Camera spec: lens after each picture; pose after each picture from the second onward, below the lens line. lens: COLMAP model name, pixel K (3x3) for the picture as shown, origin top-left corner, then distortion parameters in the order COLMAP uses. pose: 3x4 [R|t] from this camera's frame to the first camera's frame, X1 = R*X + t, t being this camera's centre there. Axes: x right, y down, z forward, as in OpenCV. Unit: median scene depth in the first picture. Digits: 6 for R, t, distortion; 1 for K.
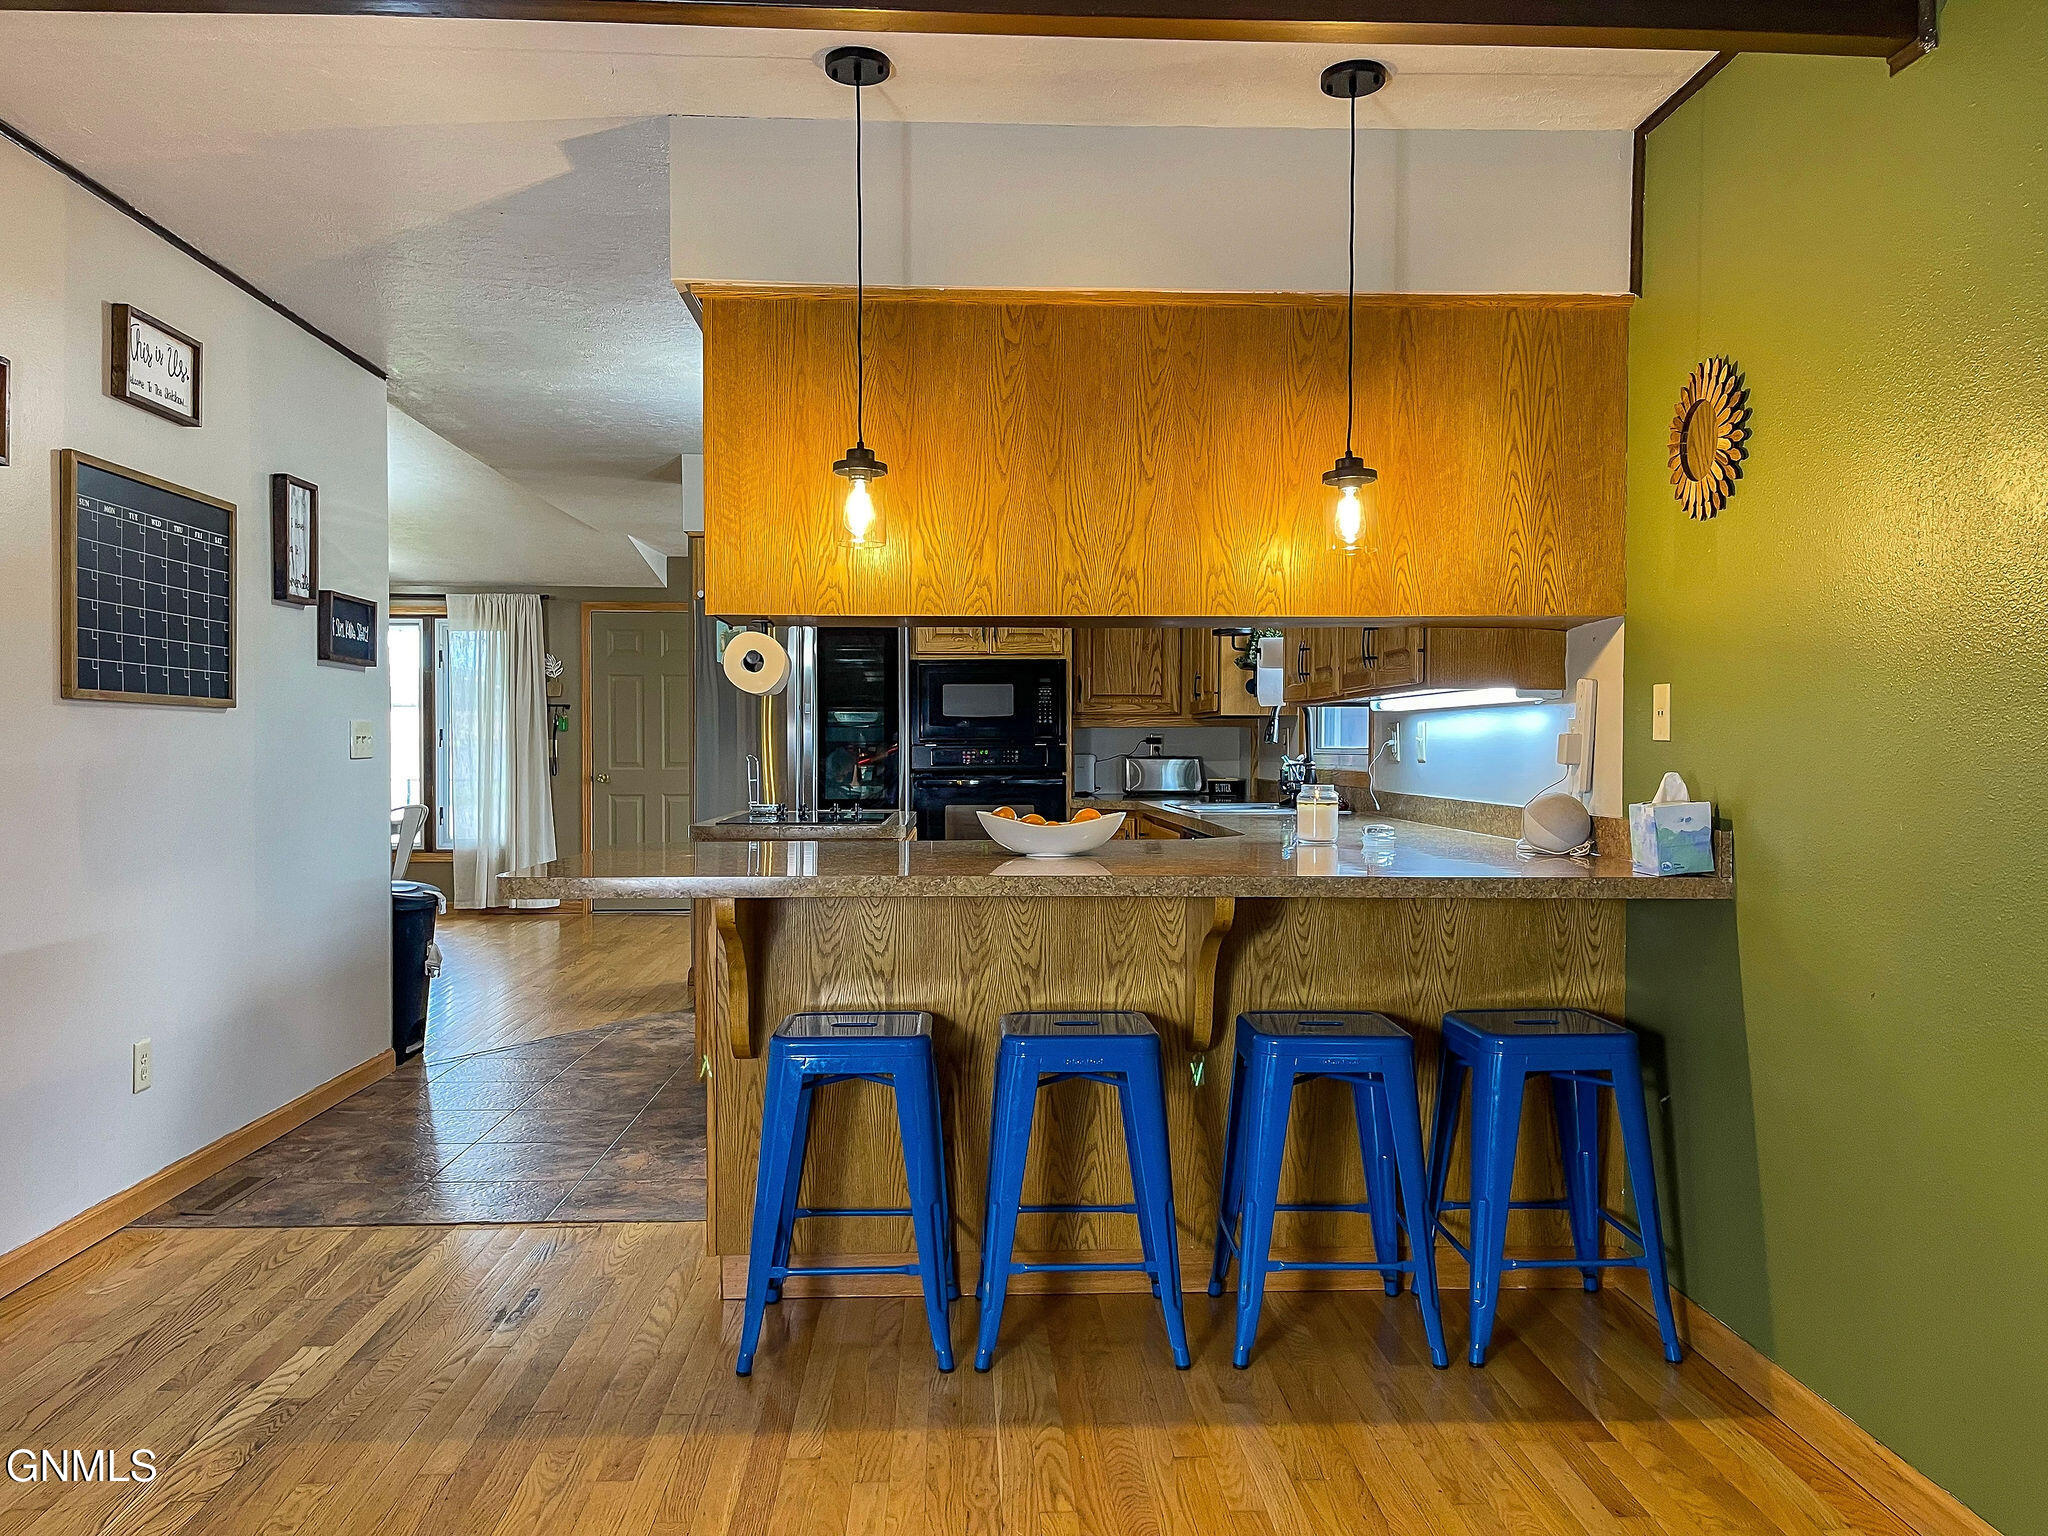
lens RADIAL K [[1564.6, 0, 1057.2], [0, 1564.6, 766.0], [0, 0, 1]] dist [0.057333, -0.005668]
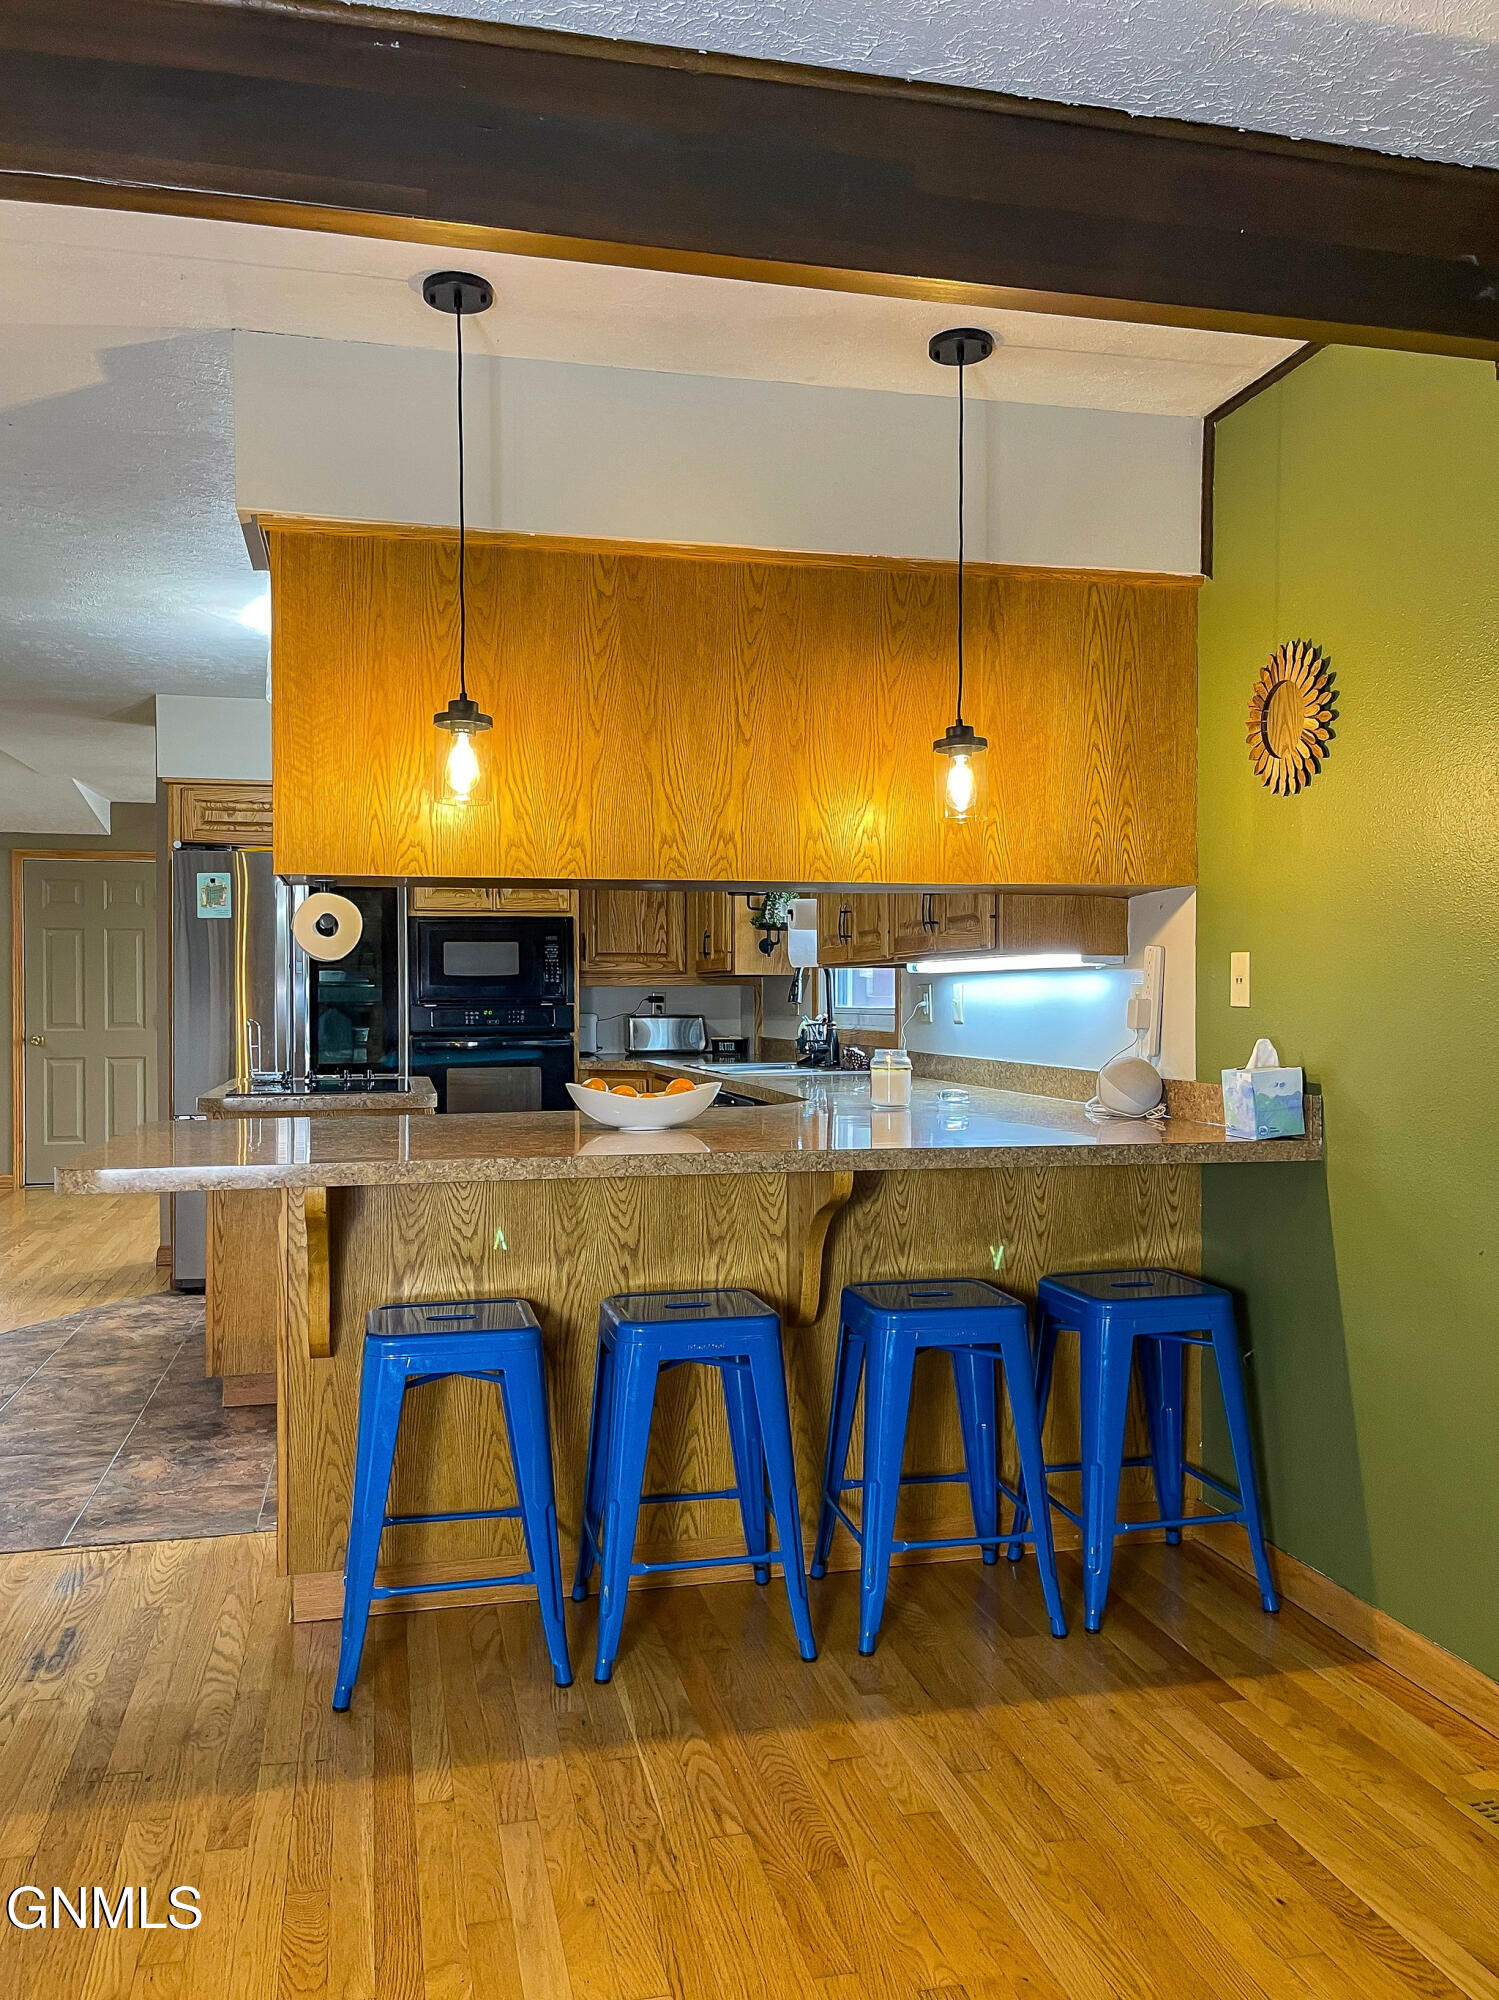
lens RADIAL K [[1547.7, 0, 779.5], [0, 1547.7, 1003.5], [0, 0, 1]] dist [0.067496, -0.047193]
pose [[0.982627, -0.004639, 0.185535, -0.101652], [0.006249, 0.999948, -0.008096, -0.011712], [-0.185487, 0.009114, 0.982604, 0.051516]]
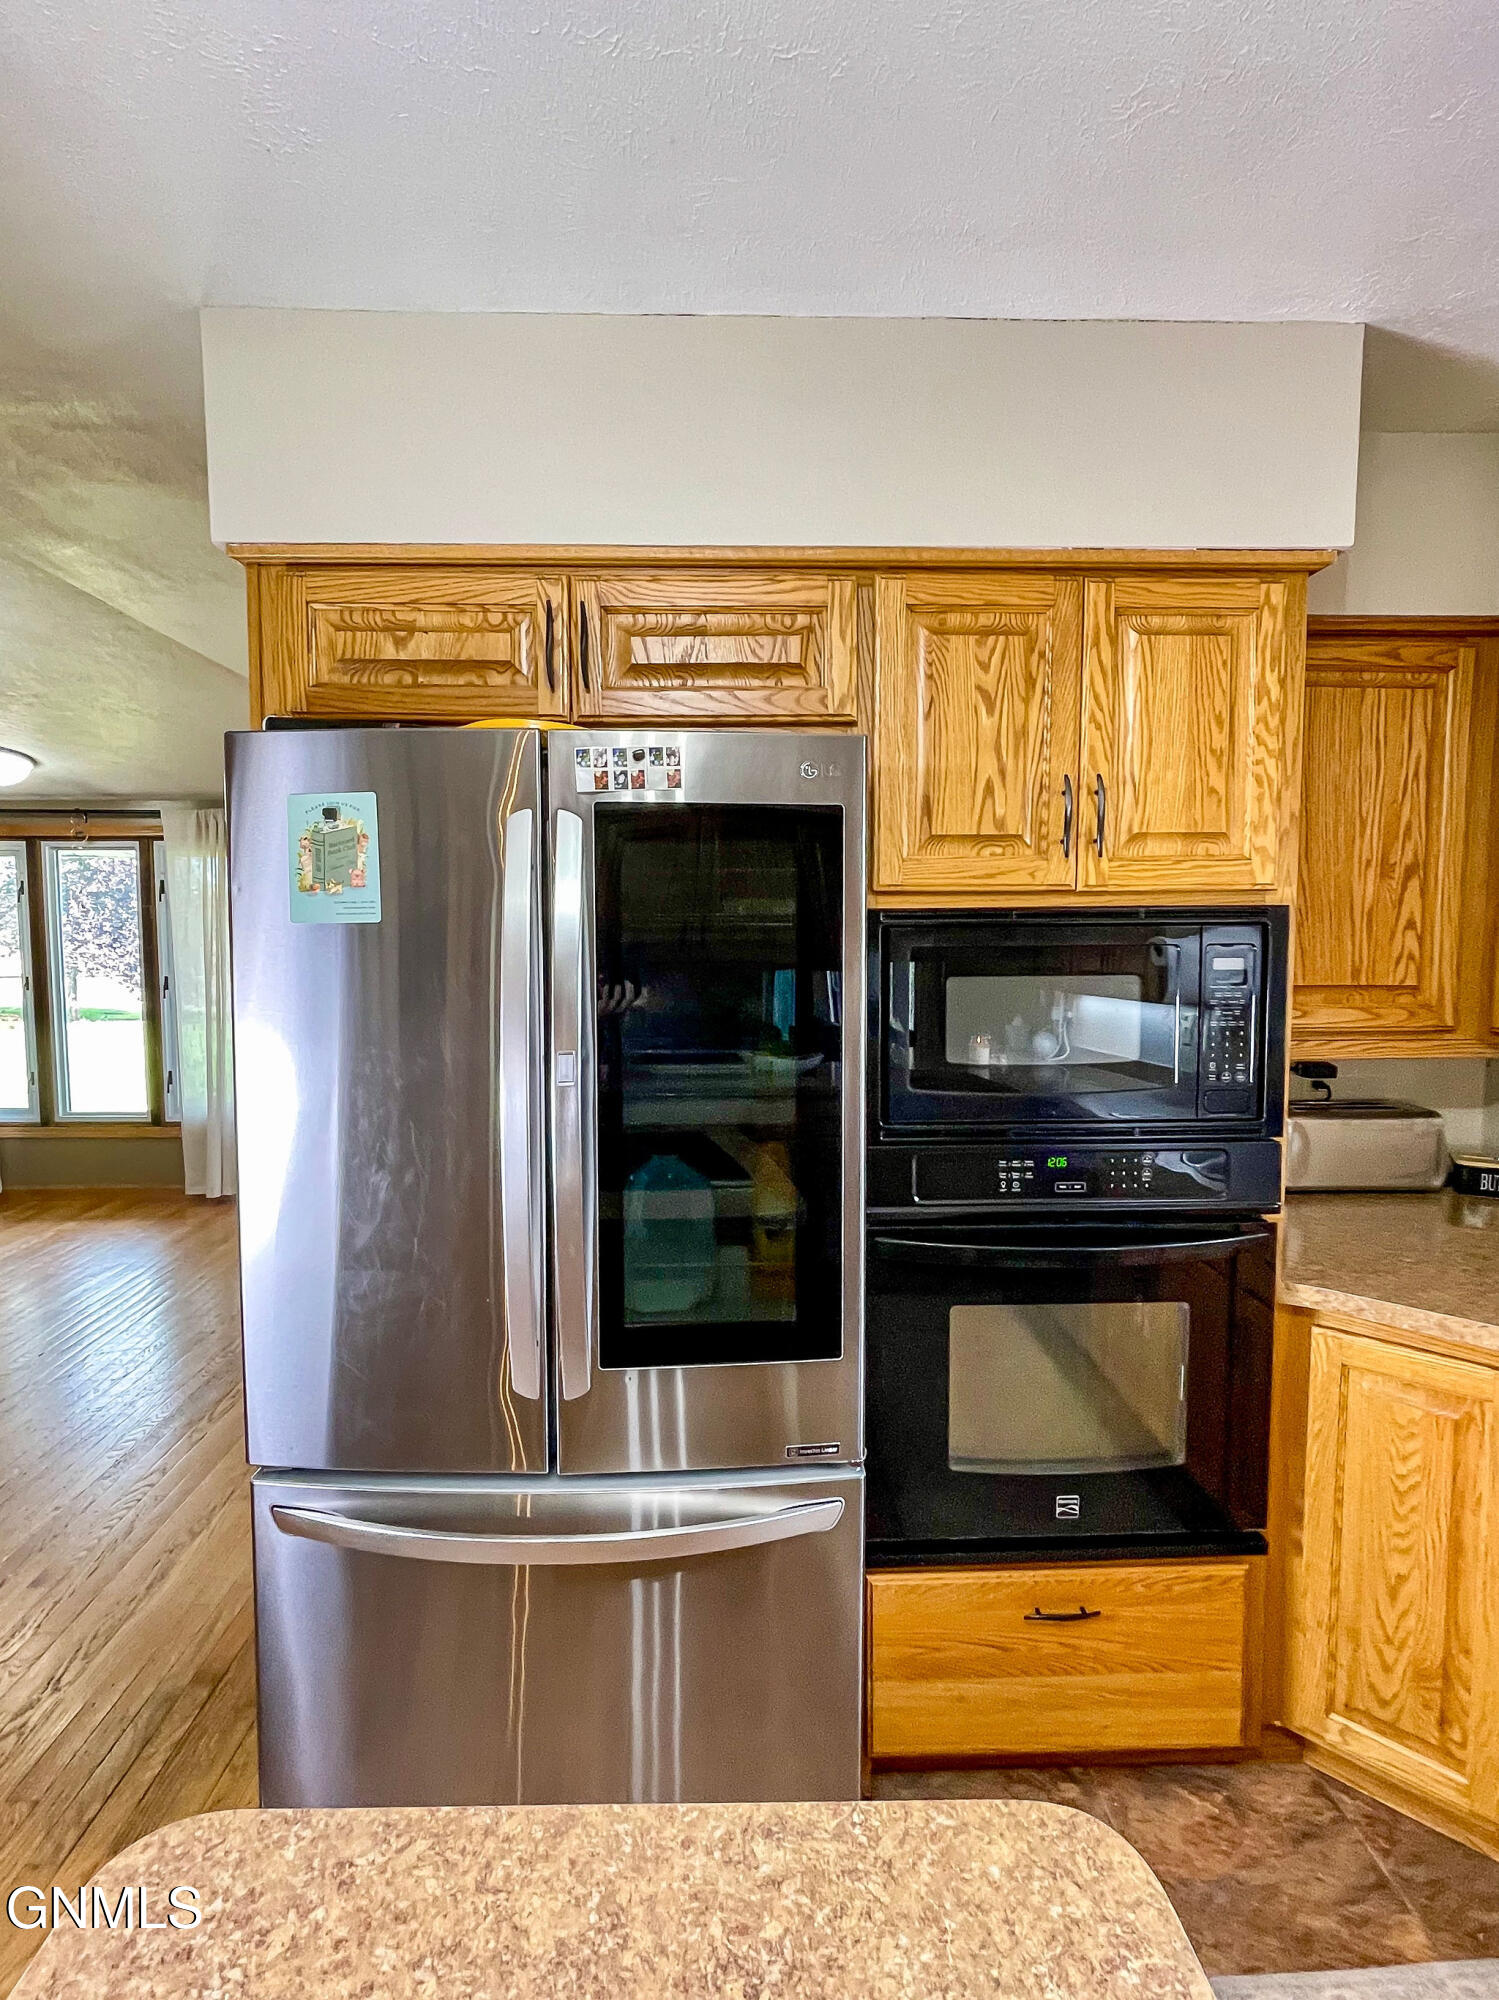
lens RADIAL K [[925.8, 0, 749.5], [0, 925.8, 1000.0], [0, 0, 1]] dist [-0.001599, 0.000144]
pose [[0.999875, -0.002637, -0.015580, -0.245828], [0.003566, 0.998199, 0.059877, -0.128013], [0.015394, -0.059925, 0.998084, 1.681861]]
